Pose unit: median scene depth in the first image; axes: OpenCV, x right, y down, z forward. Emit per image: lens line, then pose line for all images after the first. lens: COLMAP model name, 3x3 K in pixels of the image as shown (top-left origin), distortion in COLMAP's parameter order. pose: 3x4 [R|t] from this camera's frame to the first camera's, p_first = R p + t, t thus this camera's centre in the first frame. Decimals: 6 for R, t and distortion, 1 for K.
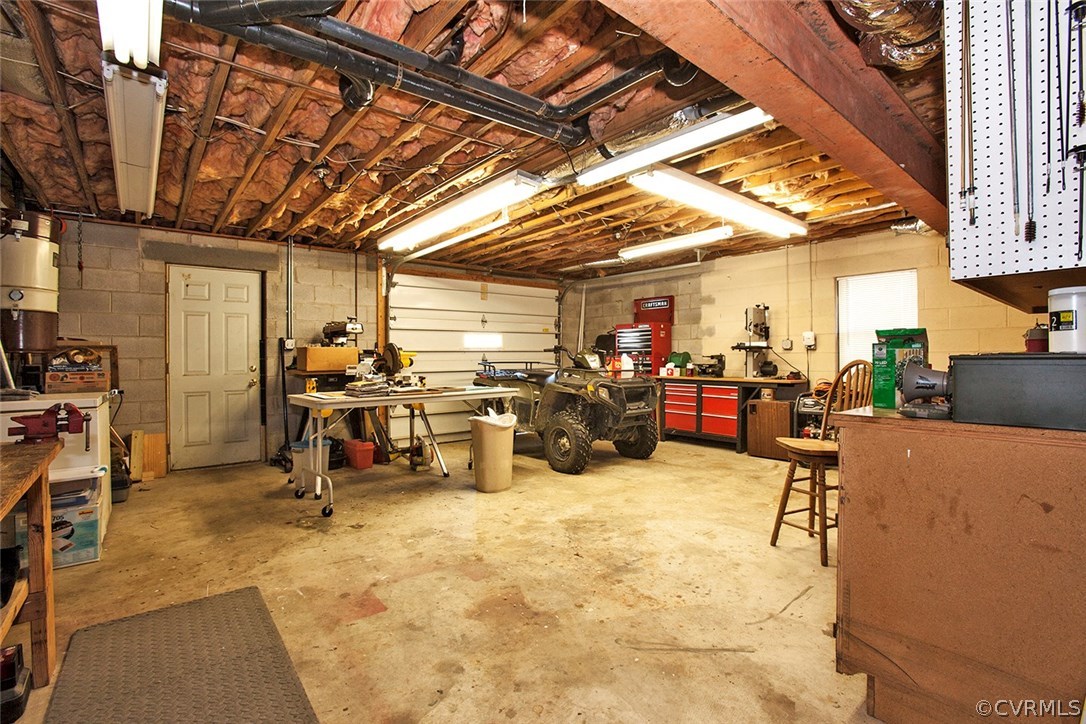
lens RADIAL K [[495.8, 0, 540.4], [0, 495.8, 359.6], [0, 0, 1]] dist [-0.092393, 0.037651]
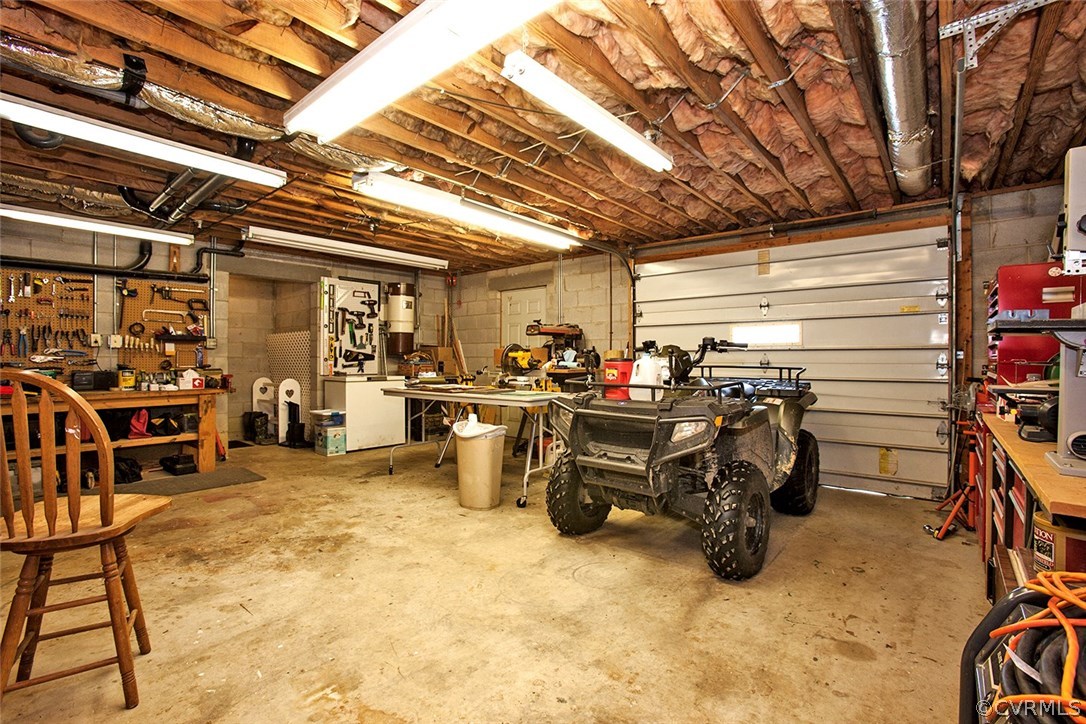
lens RADIAL K [[495.8, 0, 540.4], [0, 495.8, 359.6], [0, 0, 1]] dist [-0.092393, 0.037651]
pose [[0.182882, 0.011009, -0.983073, 1.069815], [-0.010594, 0.999901, 0.009227, -0.015126], [0.983078, 0.008727, 0.182981, 1.262070]]
